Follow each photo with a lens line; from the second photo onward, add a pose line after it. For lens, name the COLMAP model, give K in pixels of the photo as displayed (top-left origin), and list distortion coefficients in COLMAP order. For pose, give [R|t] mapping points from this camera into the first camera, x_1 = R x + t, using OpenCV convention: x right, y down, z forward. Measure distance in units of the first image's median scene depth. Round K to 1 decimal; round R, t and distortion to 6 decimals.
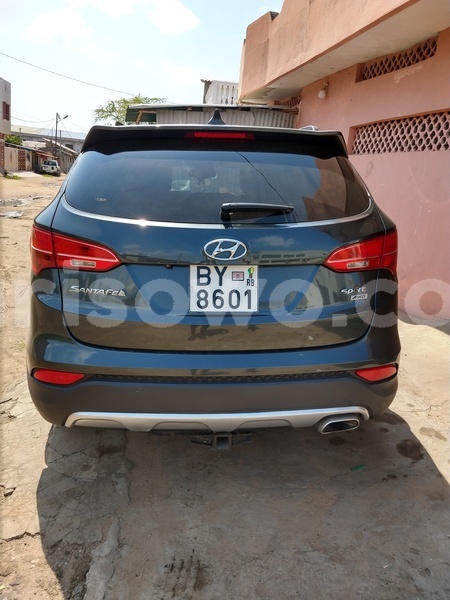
lens RADIAL K [[467.5, 0, 225.0], [0, 467.5, 300.0], [0, 0, 1]] dist [0.086785, -0.130267]
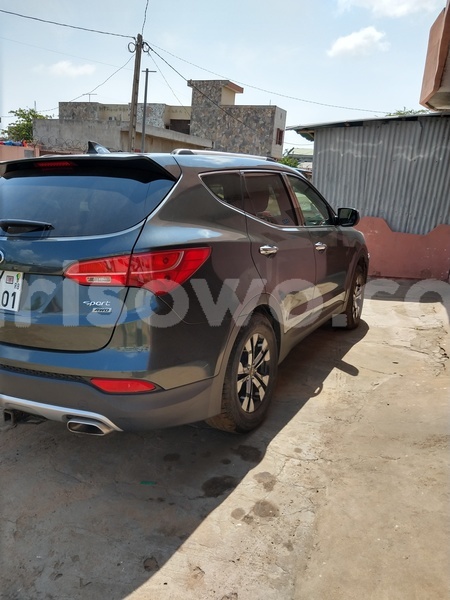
lens RADIAL K [[467.5, 0, 225.0], [0, 467.5, 300.0], [0, 0, 1]] dist [0.086785, -0.130267]
pose [[0.841732, 0.104809, -0.529625, 1.103892], [-0.122255, 0.992496, 0.002108, -0.067077], [0.525872, 0.062975, 0.848229, 0.247250]]
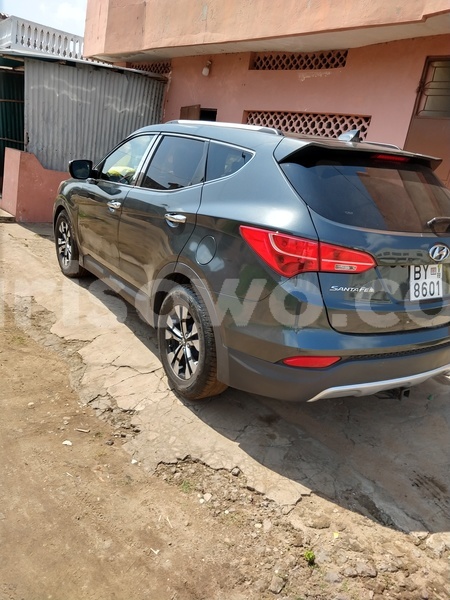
lens RADIAL K [[467.5, 0, 225.0], [0, 467.5, 300.0], [0, 0, 1]] dist [0.086785, -0.130267]
pose [[0.877387, -0.079889, 0.473085, -1.107311], [0.037078, 0.994381, 0.099154, -0.121169], [-0.478348, -0.069455, 0.875420, 0.082407]]
